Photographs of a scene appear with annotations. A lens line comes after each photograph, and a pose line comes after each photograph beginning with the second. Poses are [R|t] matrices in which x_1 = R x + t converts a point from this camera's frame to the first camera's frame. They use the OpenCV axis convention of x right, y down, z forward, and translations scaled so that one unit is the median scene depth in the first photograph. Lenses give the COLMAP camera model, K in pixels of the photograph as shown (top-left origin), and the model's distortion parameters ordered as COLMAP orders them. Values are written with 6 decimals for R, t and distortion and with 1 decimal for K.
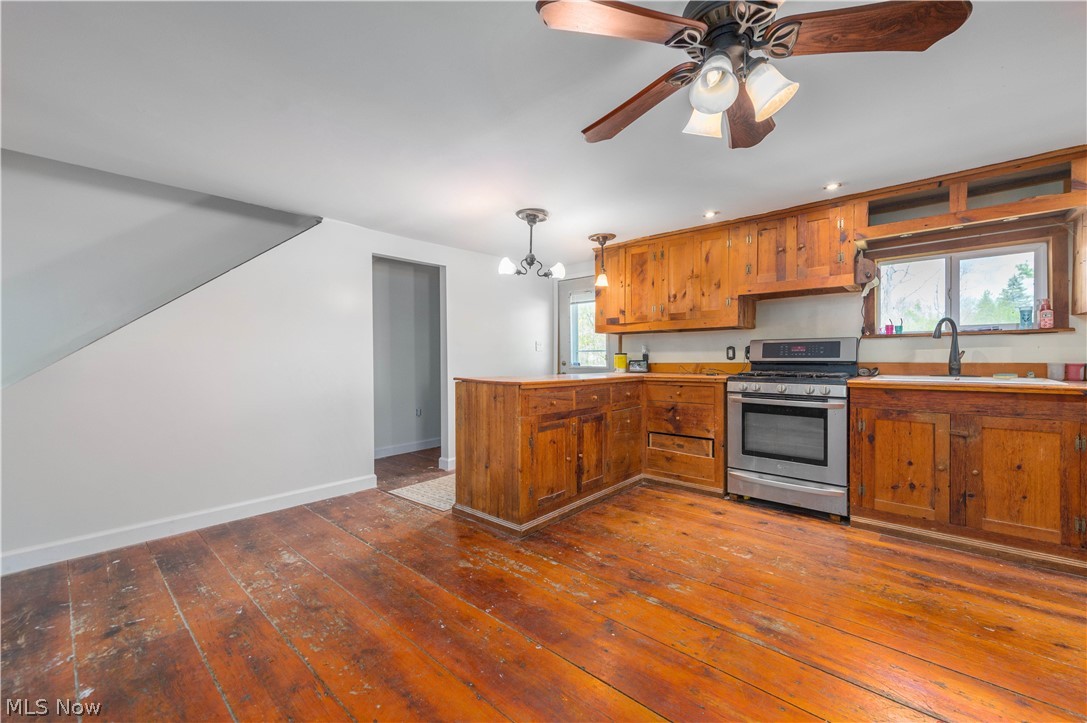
lens RADIAL K [[429.2, 0, 557.7], [0, 429.2, 357.2], [0, 0, 1]] dist [0.003912, -0.001405]
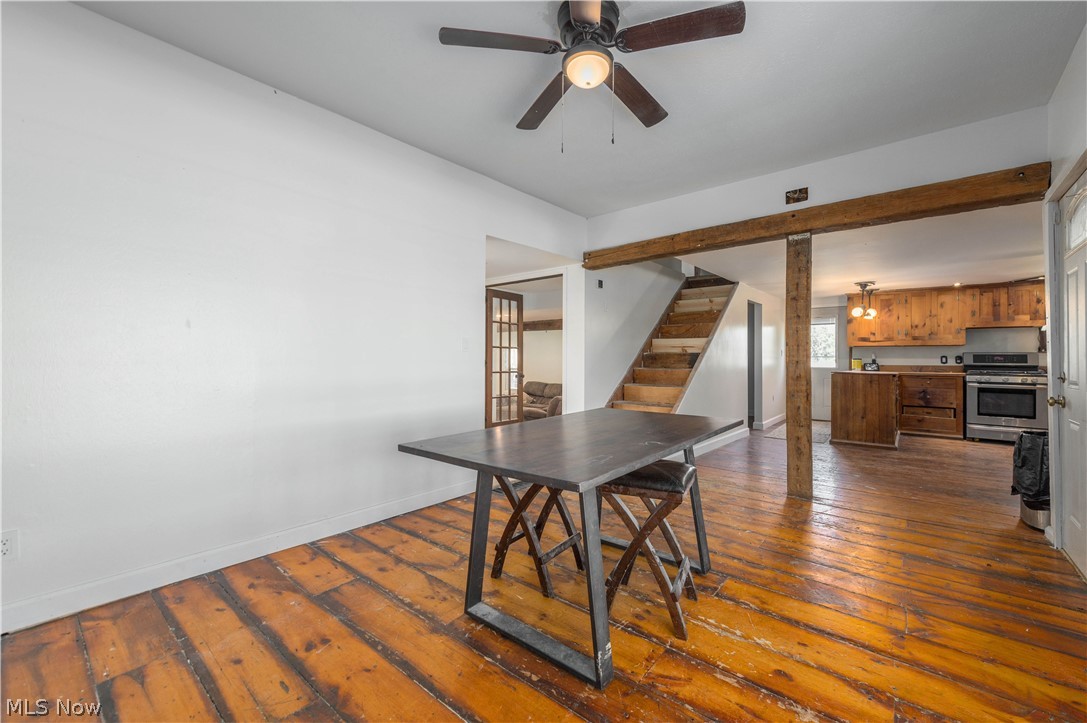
lens RADIAL K [[429.2, 0, 570.1], [0, 429.2, 351.6], [0, 0, 1]] dist [0.003912, -0.001405]
pose [[0.999697, 0.013950, 0.020257, -1.334040], [-0.013616, 0.999771, -0.016518, 0.007889], [-0.020483, 0.016237, 0.999658, -0.794425]]
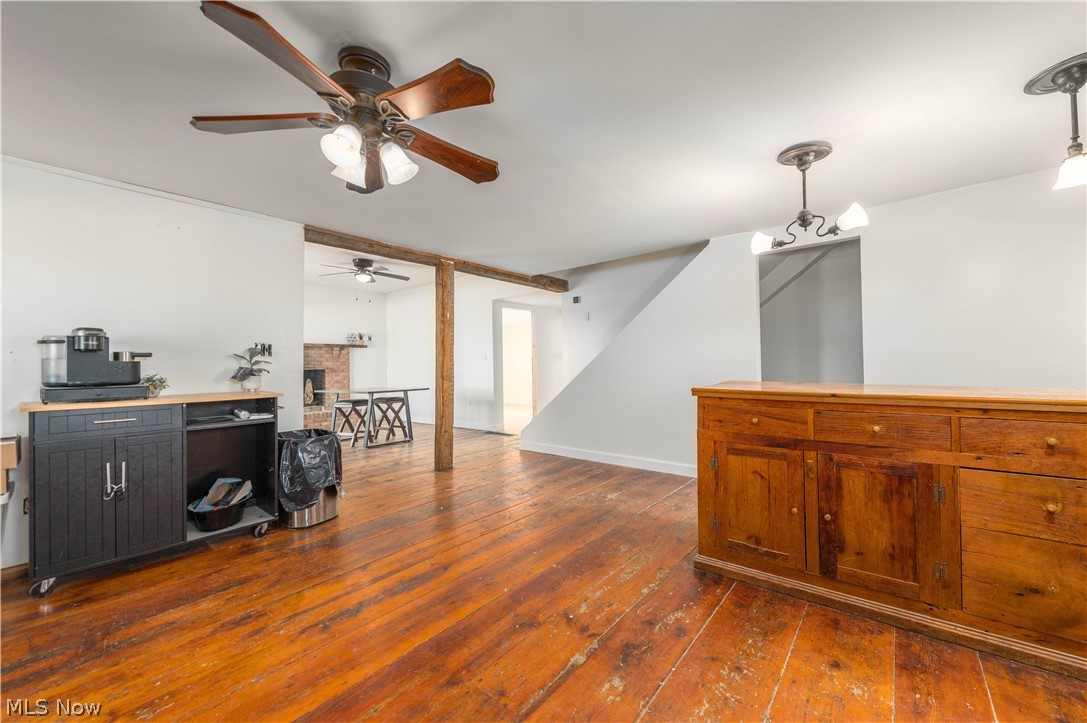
lens RADIAL K [[429.2, 0, 554.1], [0, 429.2, 357.8], [0, 0, 1]] dist [0.003912, -0.001405]
pose [[0.035653, -0.001930, -0.999362, 0.651943], [0.015224, 0.999883, -0.001388, -0.003875], [0.999248, -0.015165, 0.035679, 0.586371]]
